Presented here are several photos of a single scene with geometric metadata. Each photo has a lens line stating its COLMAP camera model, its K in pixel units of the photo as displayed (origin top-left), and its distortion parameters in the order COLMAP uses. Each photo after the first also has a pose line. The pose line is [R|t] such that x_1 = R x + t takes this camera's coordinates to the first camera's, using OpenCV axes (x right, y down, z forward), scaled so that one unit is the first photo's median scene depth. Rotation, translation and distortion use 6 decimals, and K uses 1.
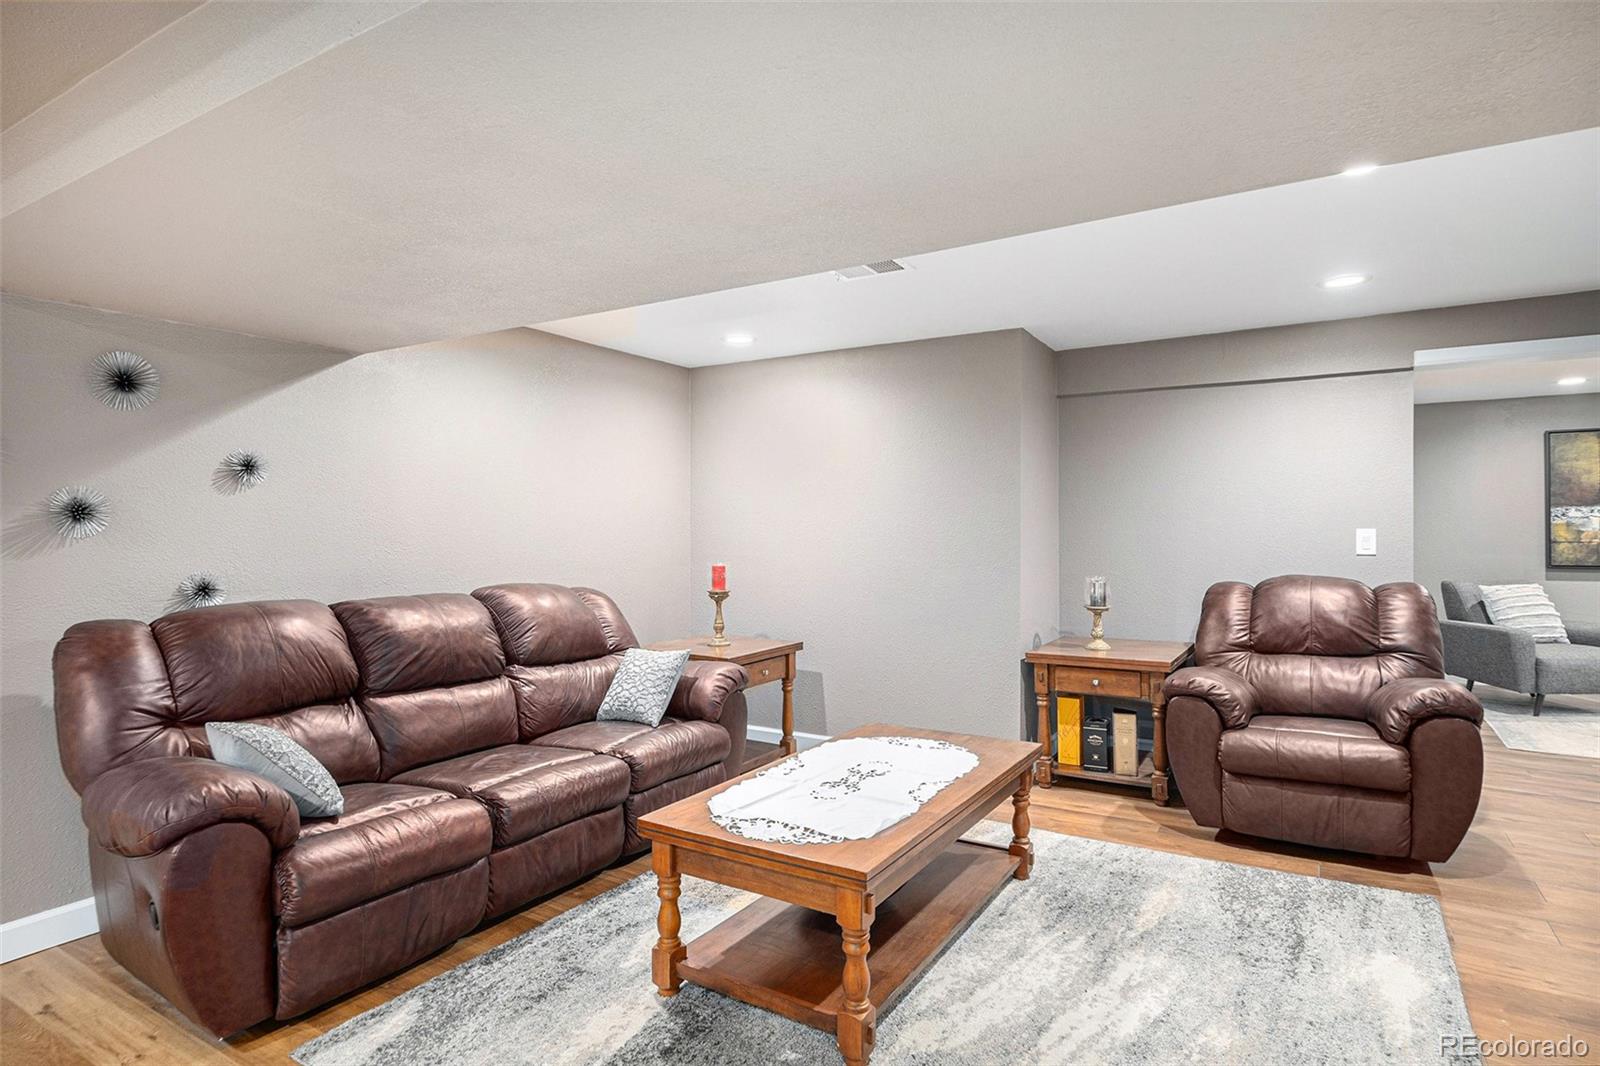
lens RADIAL K [[846.8, 0, 800.0], [0, 846.8, 533.0], [0, 0, 1]] dist [-0.002998, -0.000486]
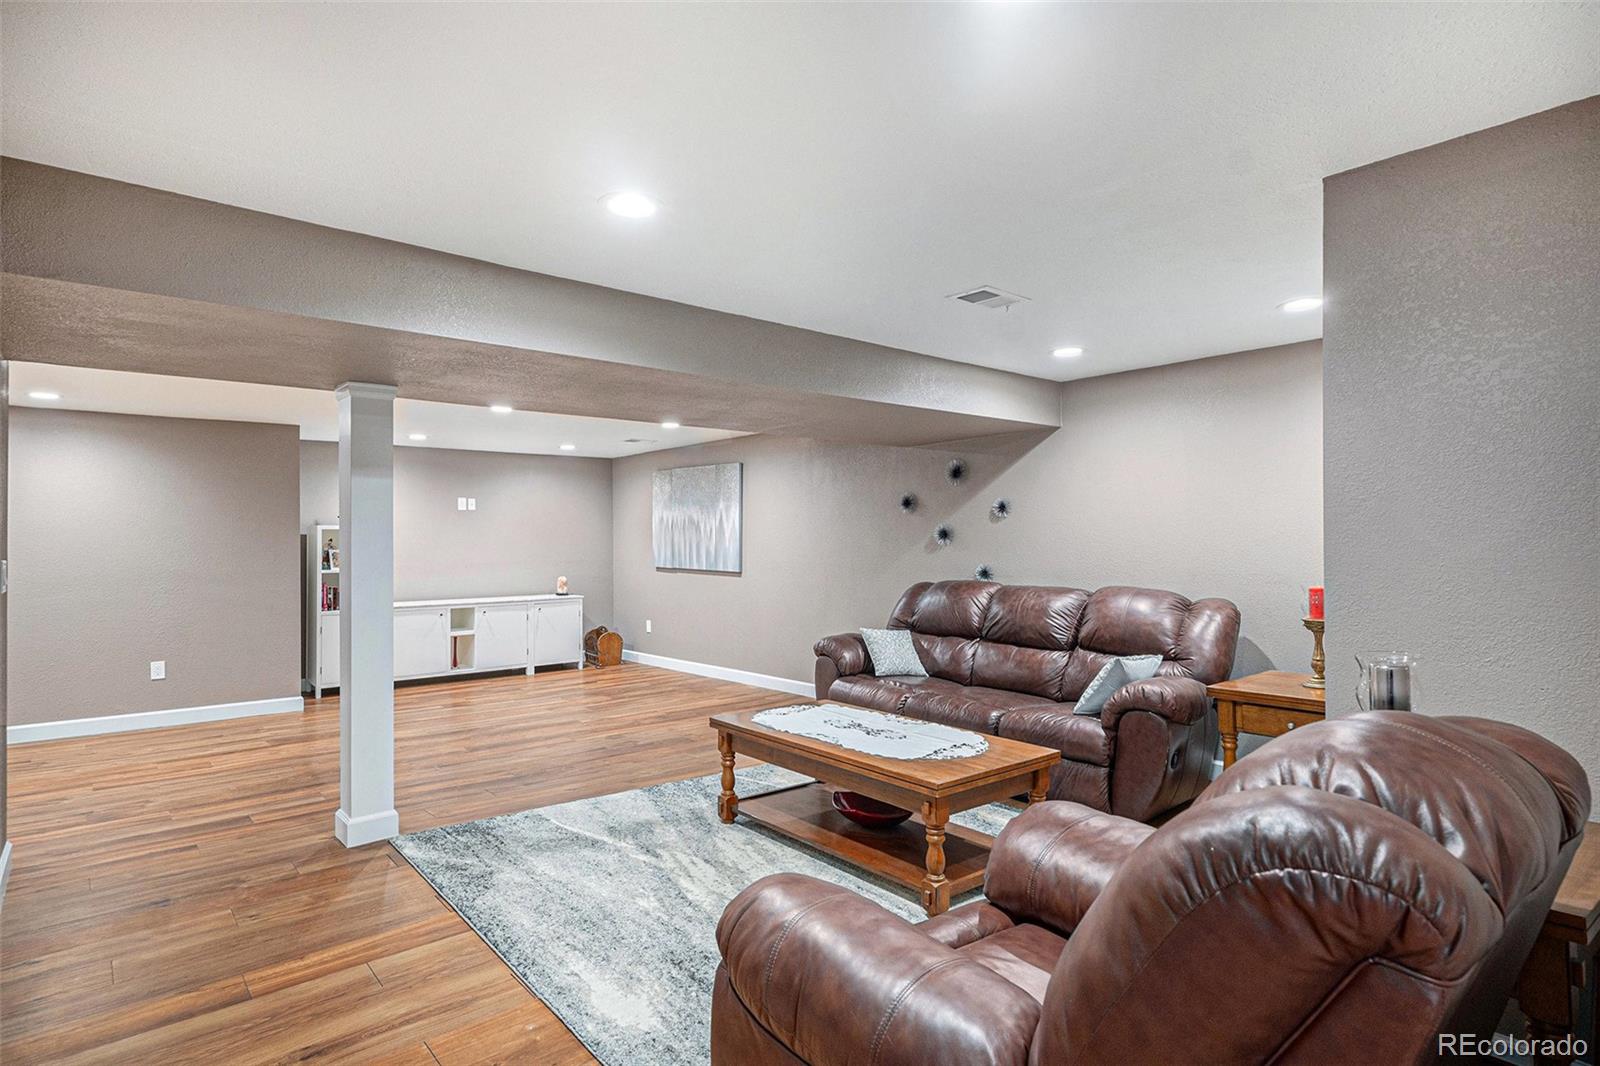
lens RADIAL K [[846.8, 0, 800.0], [0, 846.8, 533.0], [0, 0, 1]] dist [-0.002998, -0.000486]
pose [[-0.318726, -0.002423, -0.947844, 0.771344], [-0.001635, 0.999997, -0.002007, -0.011802], [0.947846, 0.000910, -0.318729, 0.740387]]
